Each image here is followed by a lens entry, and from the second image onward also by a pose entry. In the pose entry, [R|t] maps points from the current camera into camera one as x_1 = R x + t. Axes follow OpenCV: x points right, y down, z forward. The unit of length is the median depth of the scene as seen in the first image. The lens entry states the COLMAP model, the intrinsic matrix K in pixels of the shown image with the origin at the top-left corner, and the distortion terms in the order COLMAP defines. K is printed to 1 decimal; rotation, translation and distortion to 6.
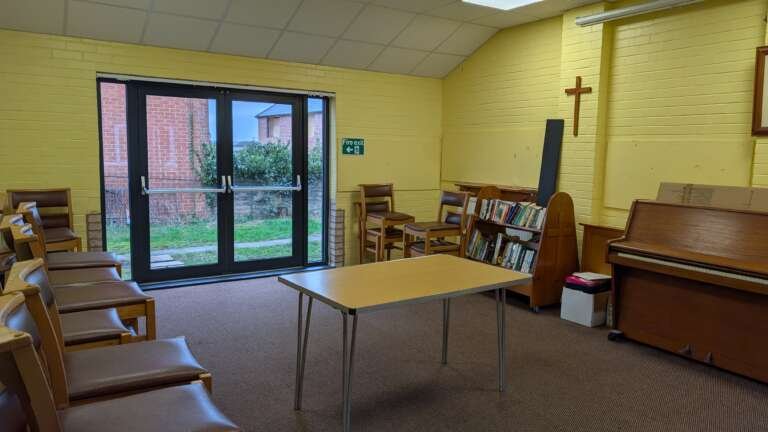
lens RADIAL K [[536.2, 0, 388.5], [0, 536.2, 217.2], [0, 0, 1]] dist [-0.015632, -0.005391]
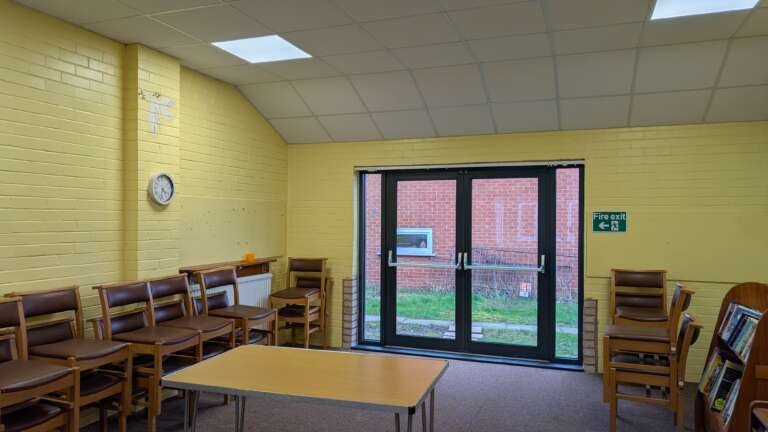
lens RADIAL K [[536.2, 0, 389.5], [0, 536.2, 217.4], [0, 0, 1]] dist [-0.015632, -0.005391]
pose [[0.576012, -0.027858, -0.816966, 0.407610], [-0.094411, 0.990464, -0.100340, -0.026584], [0.811971, 0.134928, 0.567889, 0.277439]]
